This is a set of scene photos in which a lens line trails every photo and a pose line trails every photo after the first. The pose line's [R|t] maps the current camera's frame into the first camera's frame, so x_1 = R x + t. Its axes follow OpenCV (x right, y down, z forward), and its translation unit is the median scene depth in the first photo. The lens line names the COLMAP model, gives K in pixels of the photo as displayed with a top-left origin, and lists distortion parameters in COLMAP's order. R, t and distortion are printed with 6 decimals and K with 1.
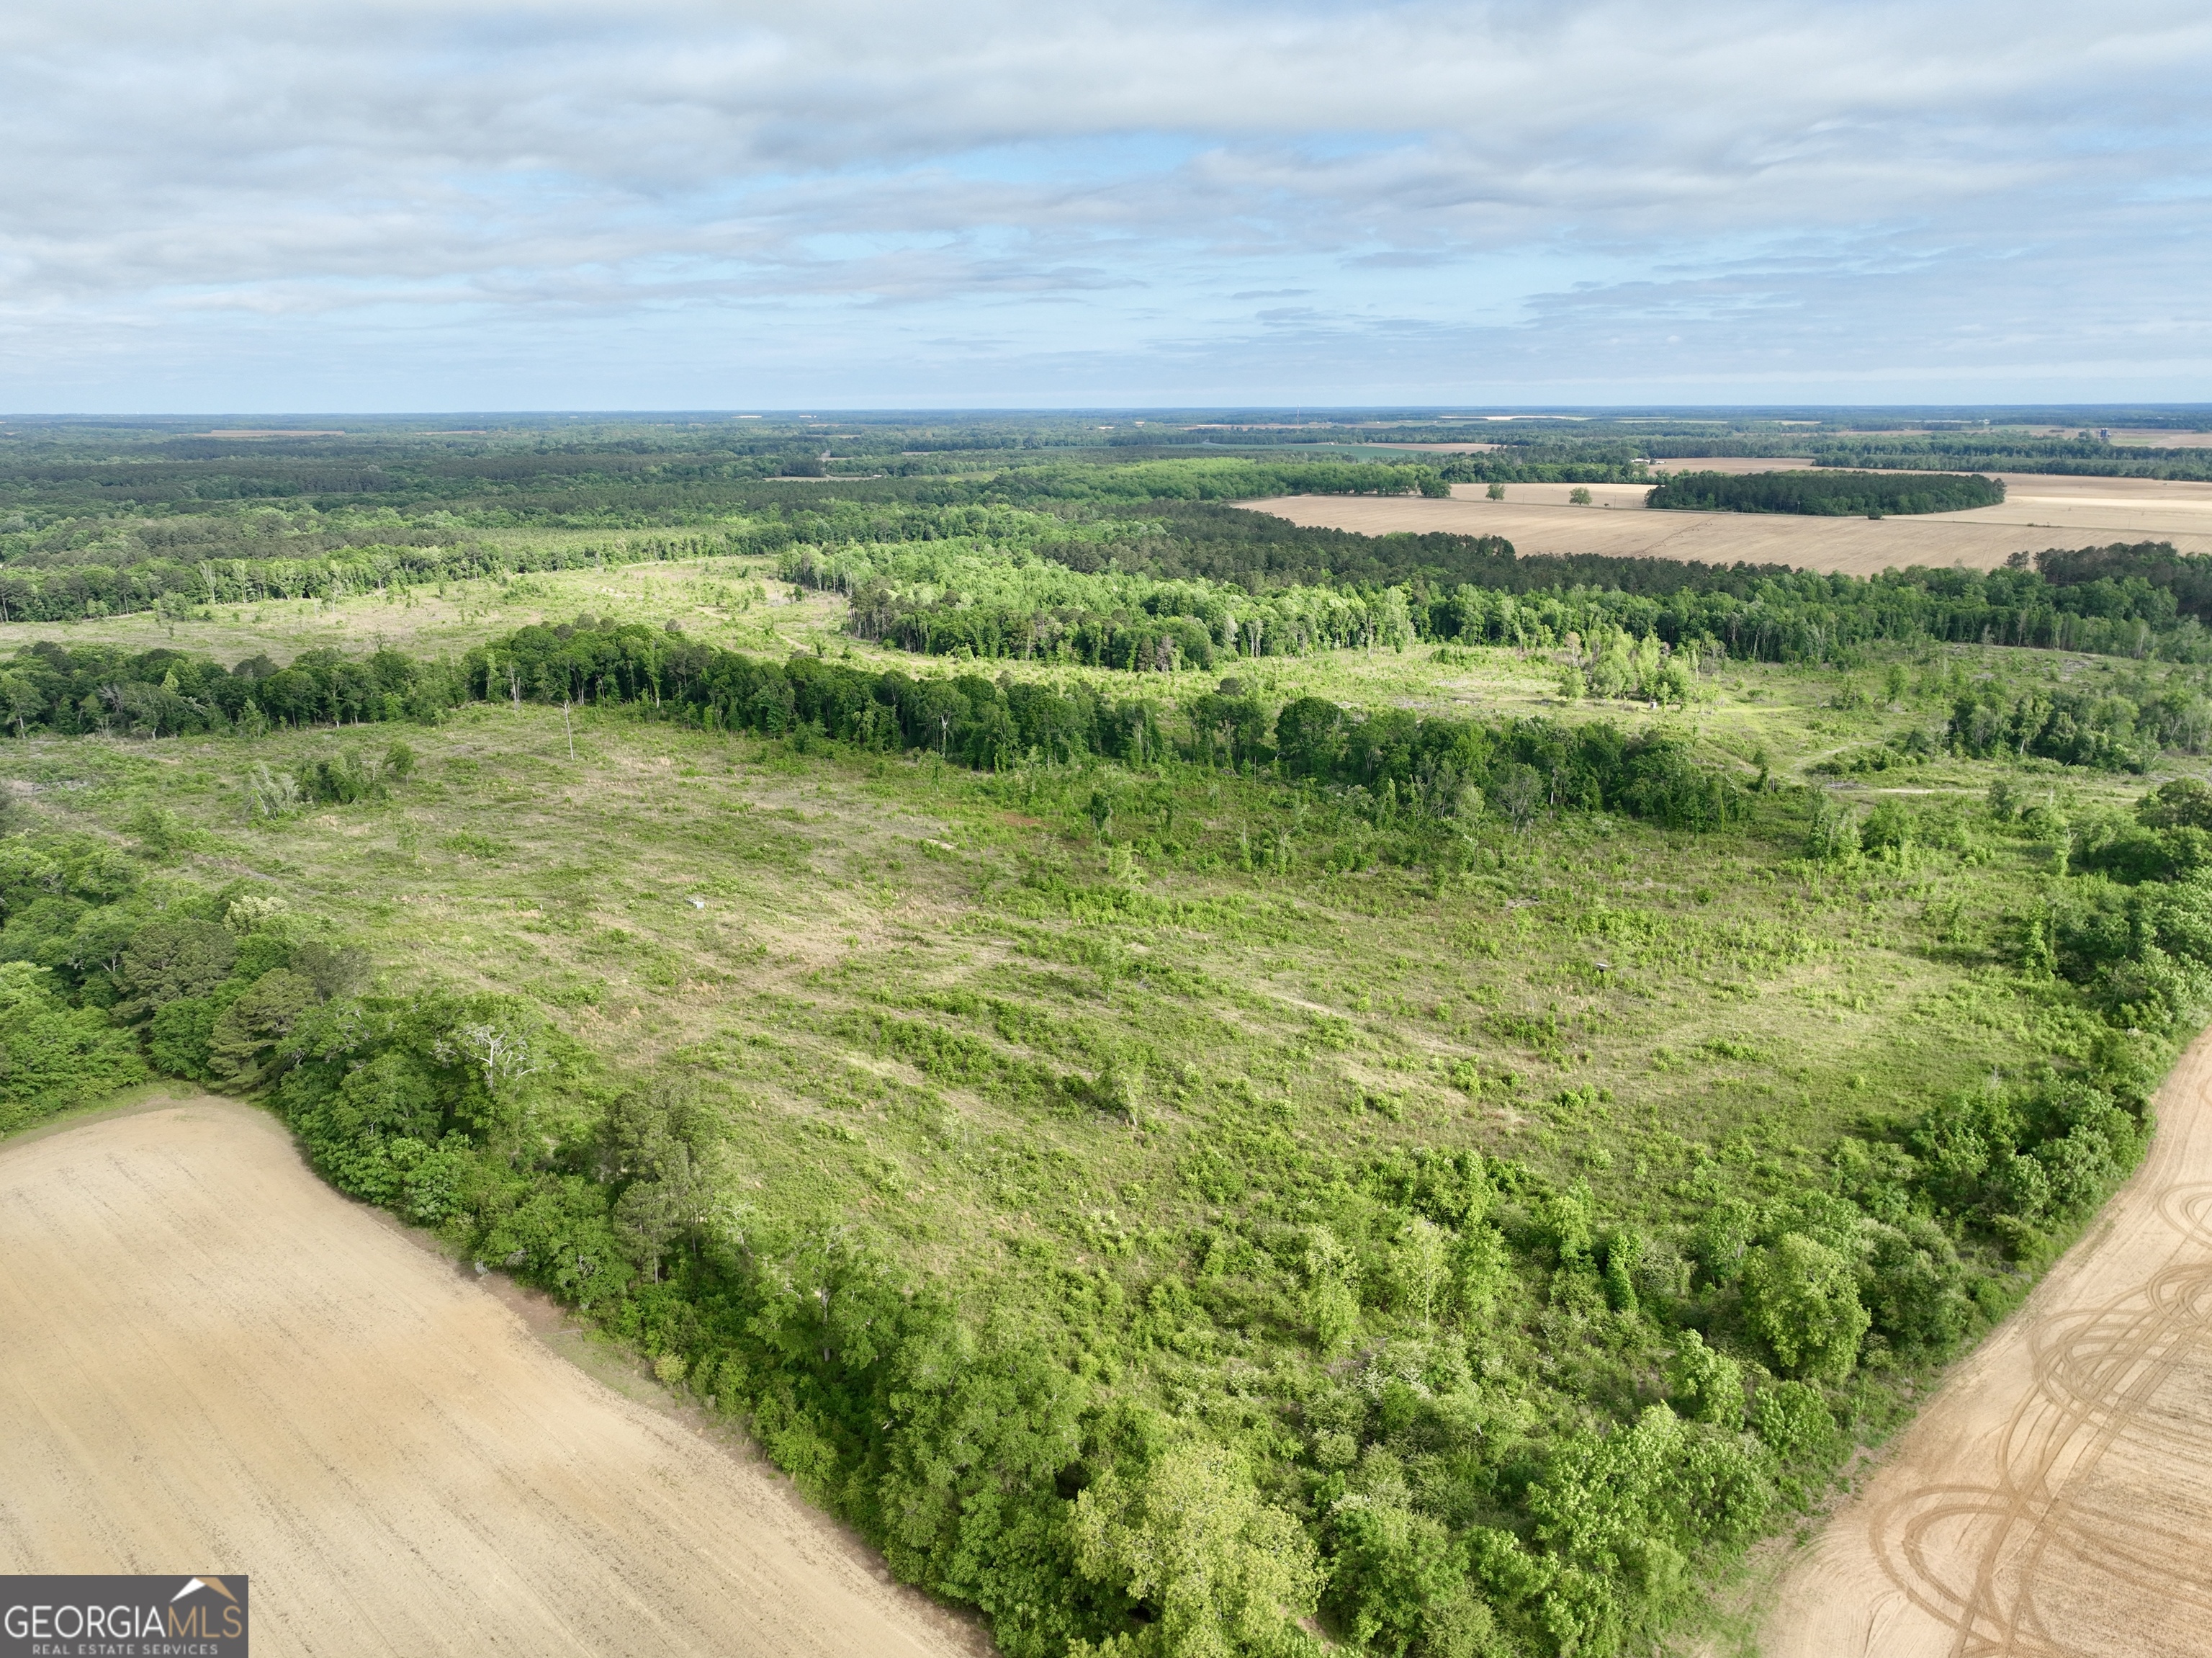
lens RADIAL K [[1564.8, 0, 1109.6], [0, 1564.8, 828.3], [0, 0, 1]] dist [0.005257, 0.013523]
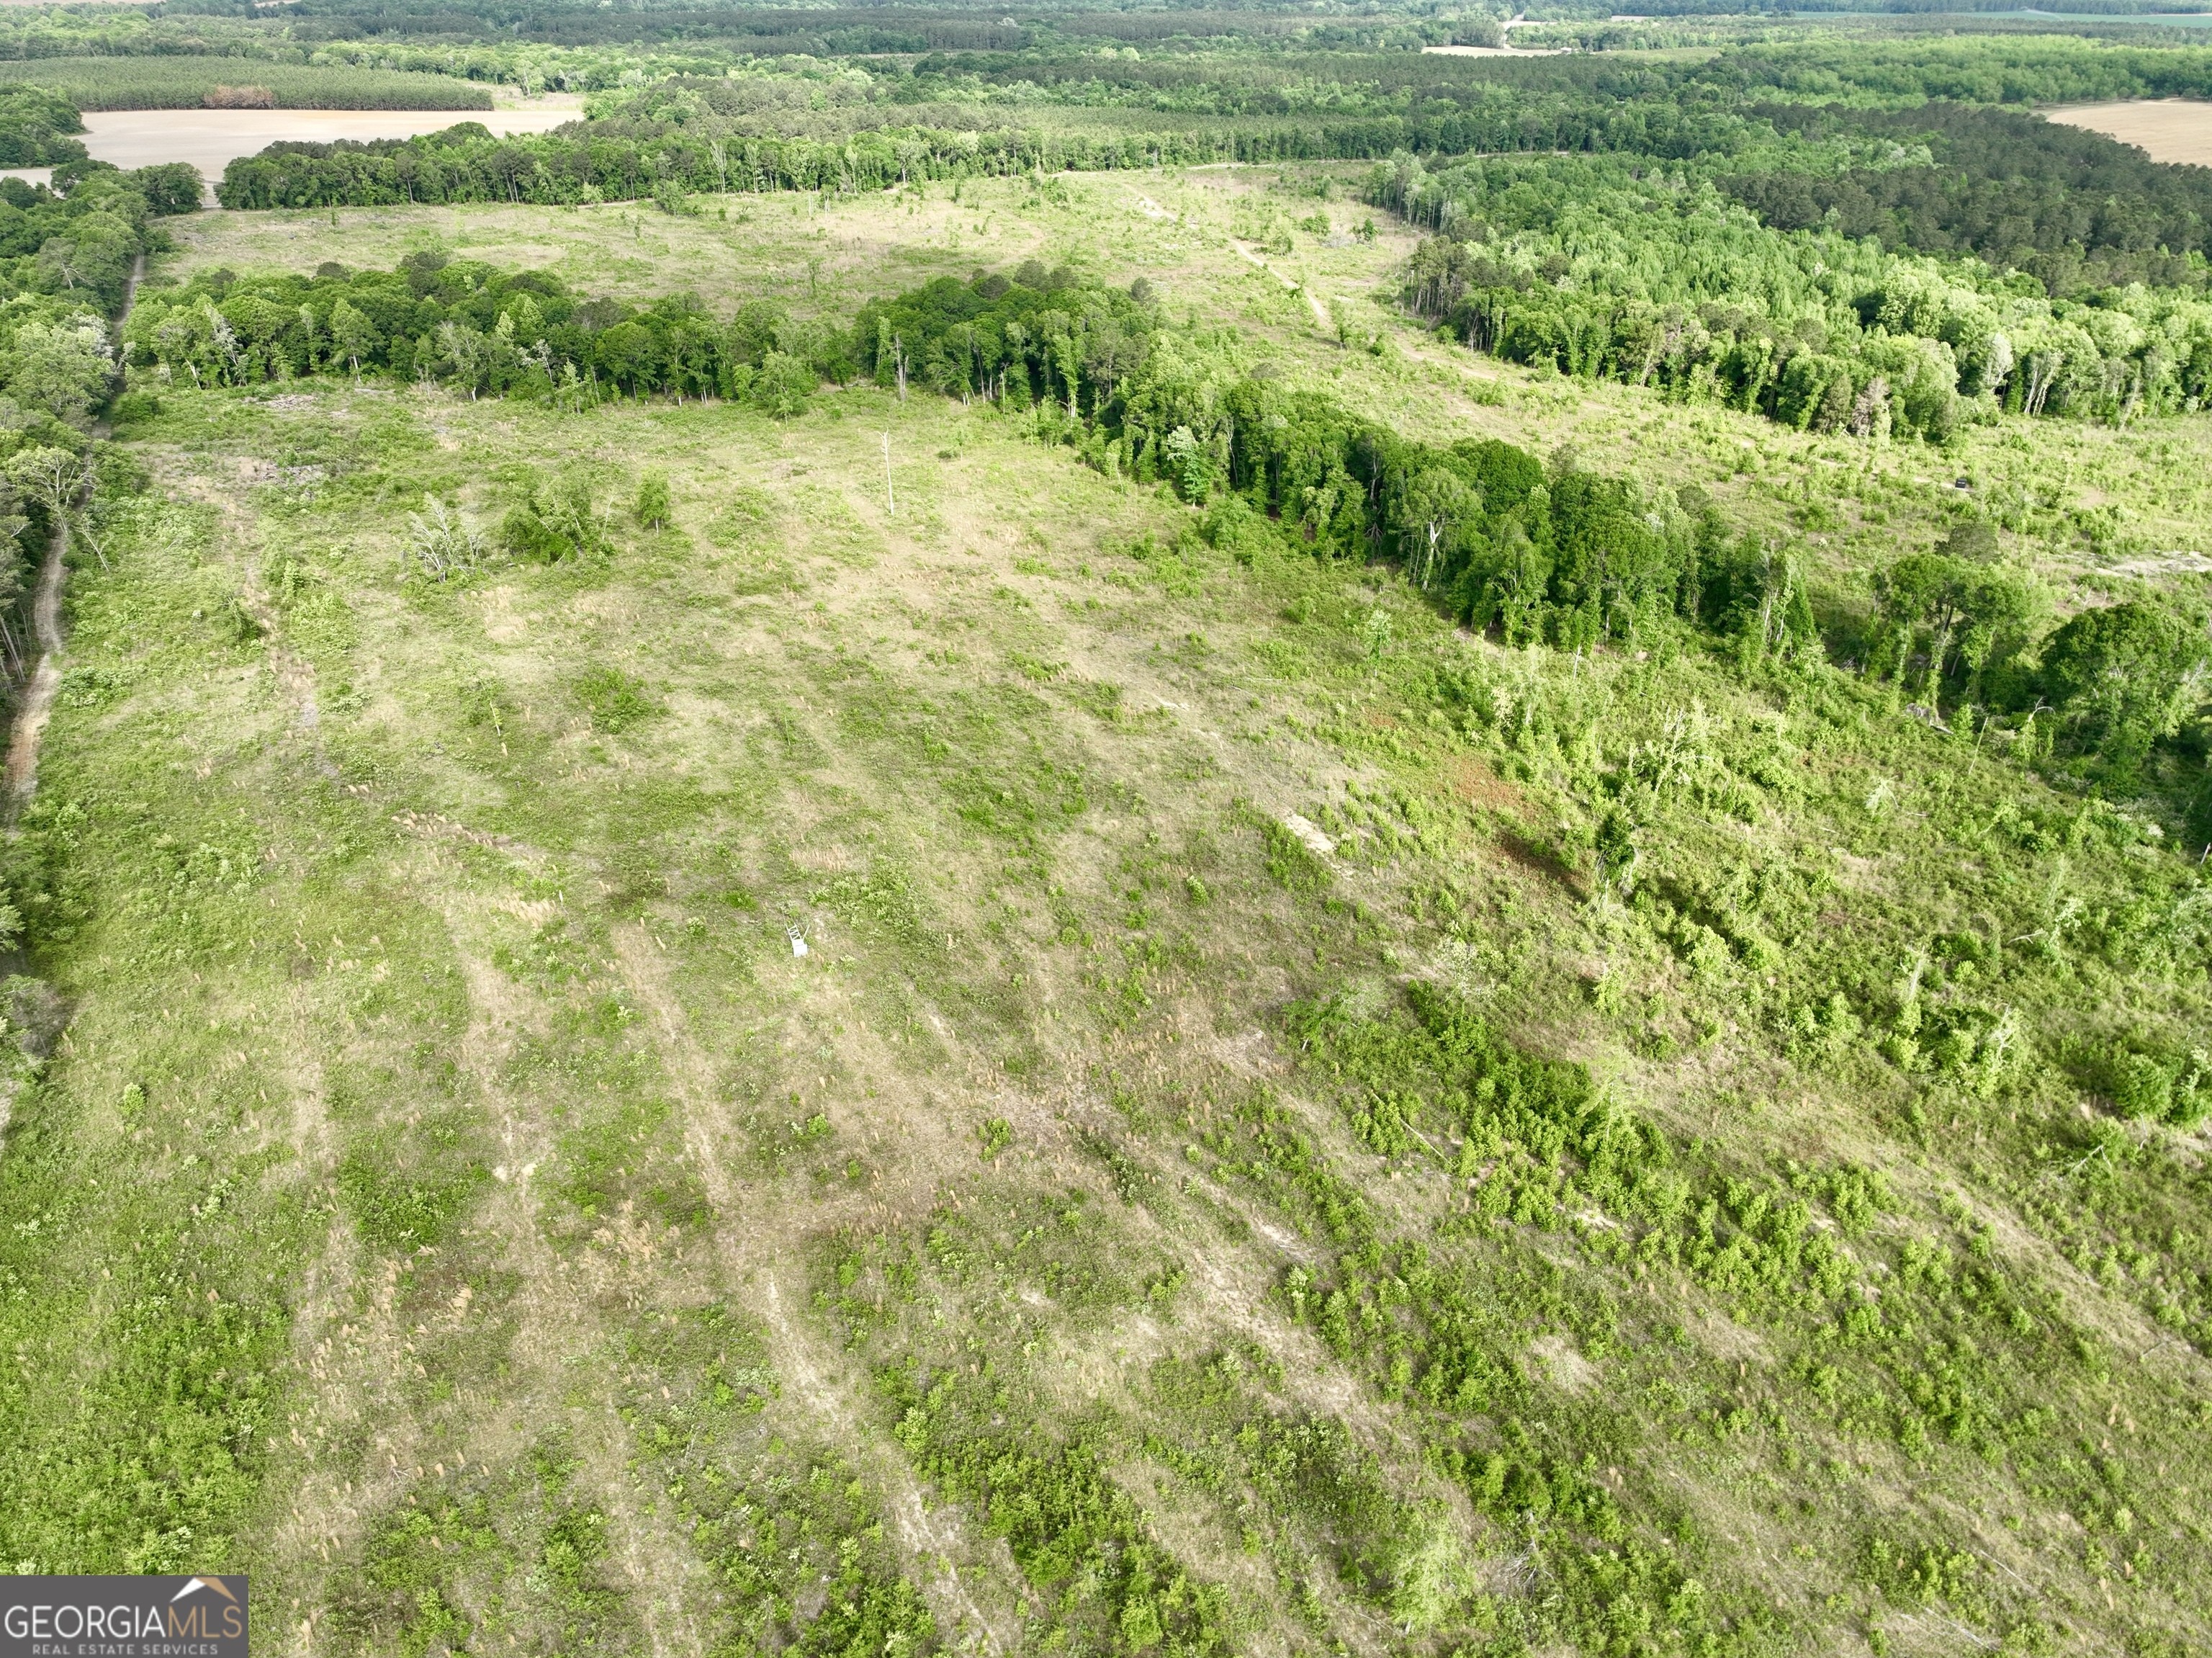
lens RADIAL K [[1564.8, 0, 1109.6], [0, 1564.8, 828.3], [0, 0, 1]] dist [0.005257, 0.013523]
pose [[0.914104, 0.210218, -0.346730, 0.010672], [-0.119591, 0.956848, 0.264840, -0.077137], [0.387442, -0.200625, 0.899799, 0.281436]]
